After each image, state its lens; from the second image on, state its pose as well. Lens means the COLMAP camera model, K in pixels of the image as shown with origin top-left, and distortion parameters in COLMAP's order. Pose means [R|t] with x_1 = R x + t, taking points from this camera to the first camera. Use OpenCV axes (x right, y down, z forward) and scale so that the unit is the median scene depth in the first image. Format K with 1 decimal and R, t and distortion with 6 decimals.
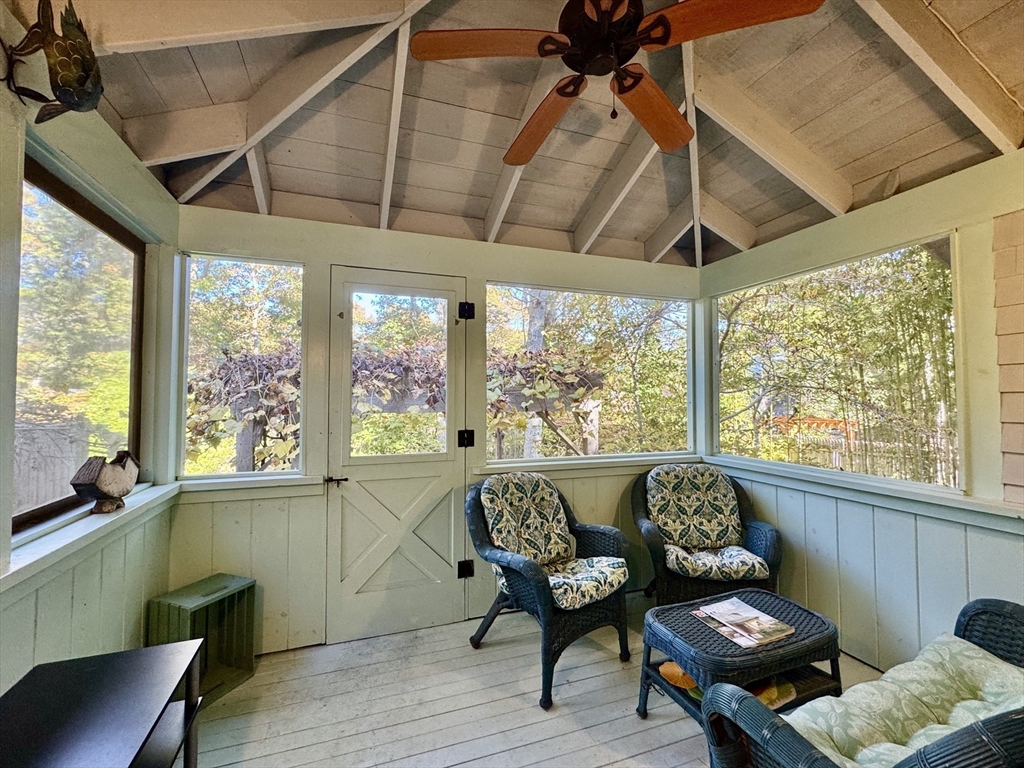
lens RADIAL K [[437.3, 0, 513.4], [0, 437.3, 385.2], [0, 0, 1]] dist [-0.001303, -0.000055]
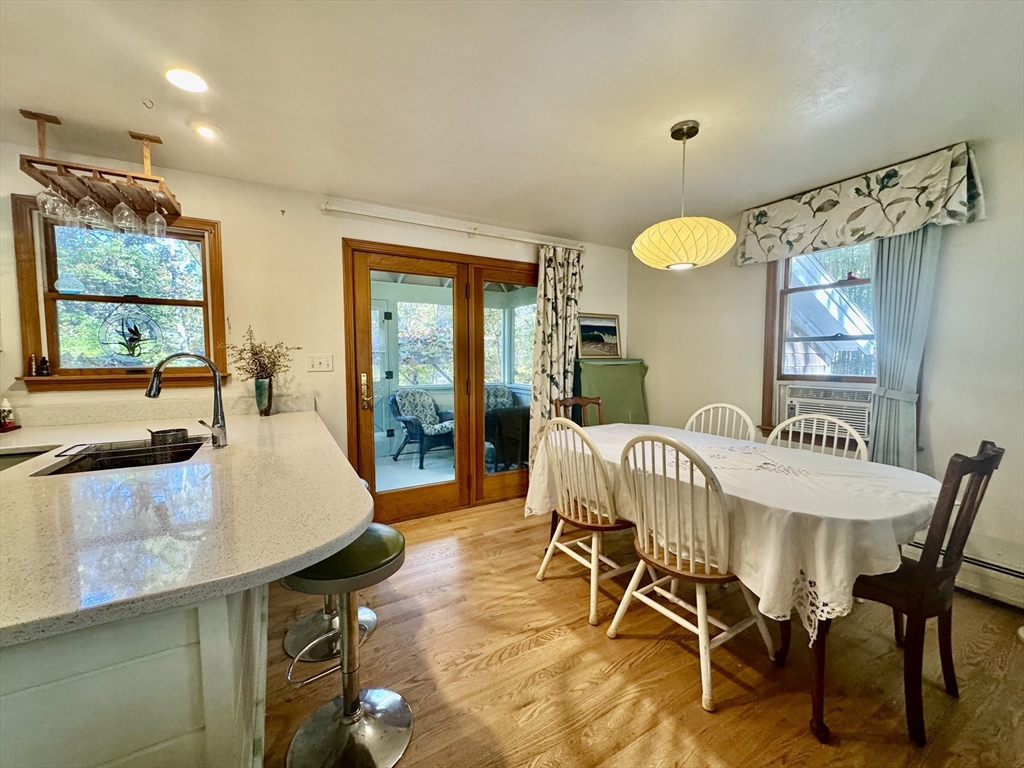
lens RADIAL K [[409.5, 0, 508.3], [0, 409.5, 383.6], [0, 0, 1]] dist [-0.003168, 0.000505]
pose [[0.985500, -0.012881, 0.169185, 0.147398], [-0.003463, 0.995380, 0.095956, -0.037781], [-0.169640, -0.095151, 0.980902, -1.244131]]
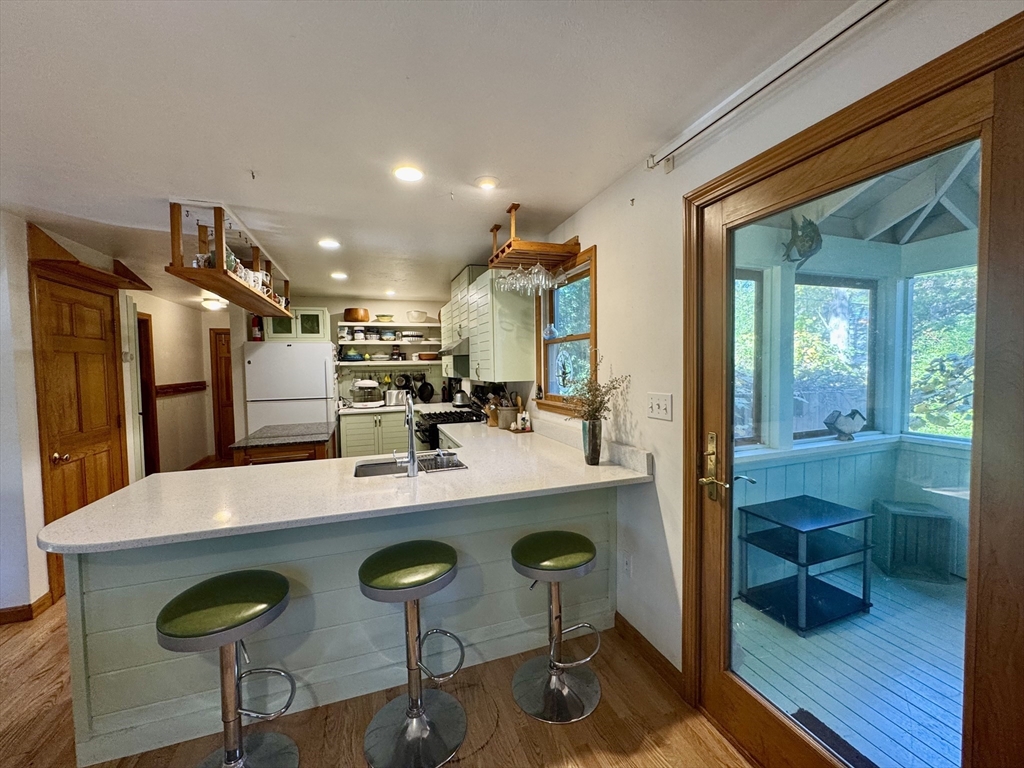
lens RADIAL K [[409.5, 0, 508.5], [0, 409.5, 385.6], [0, 0, 1]] dist [-0.003168, 0.000505]
pose [[-0.007262, 0.047199, -0.998859, 0.574086], [0.050055, 0.997650, 0.046777, -0.071094], [0.998720, -0.049658, -0.009608, -0.291602]]
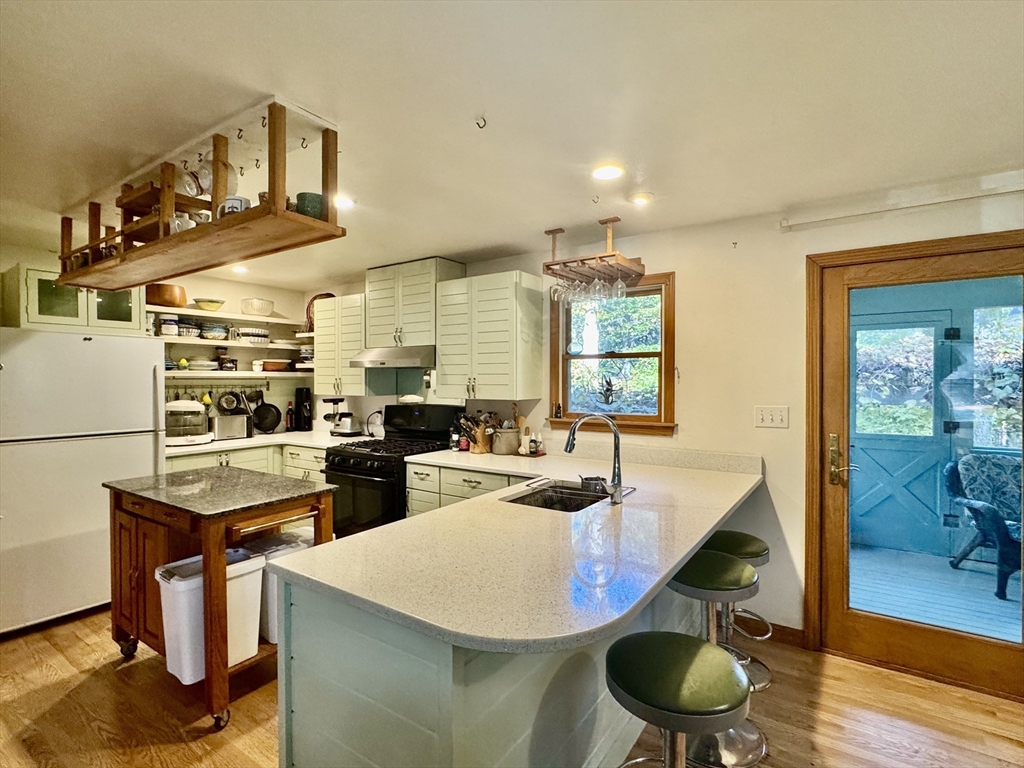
lens RADIAL K [[500.1, 0, 511.7], [0, 500.1, 385.9], [0, 0, 1]] dist [-0.004257, 0.002002]
pose [[0.588016, 0.006712, -0.808821, 0.386862], [0.027492, 0.999222, 0.028279, -0.101814], [0.808382, -0.038865, 0.587374, -1.154401]]
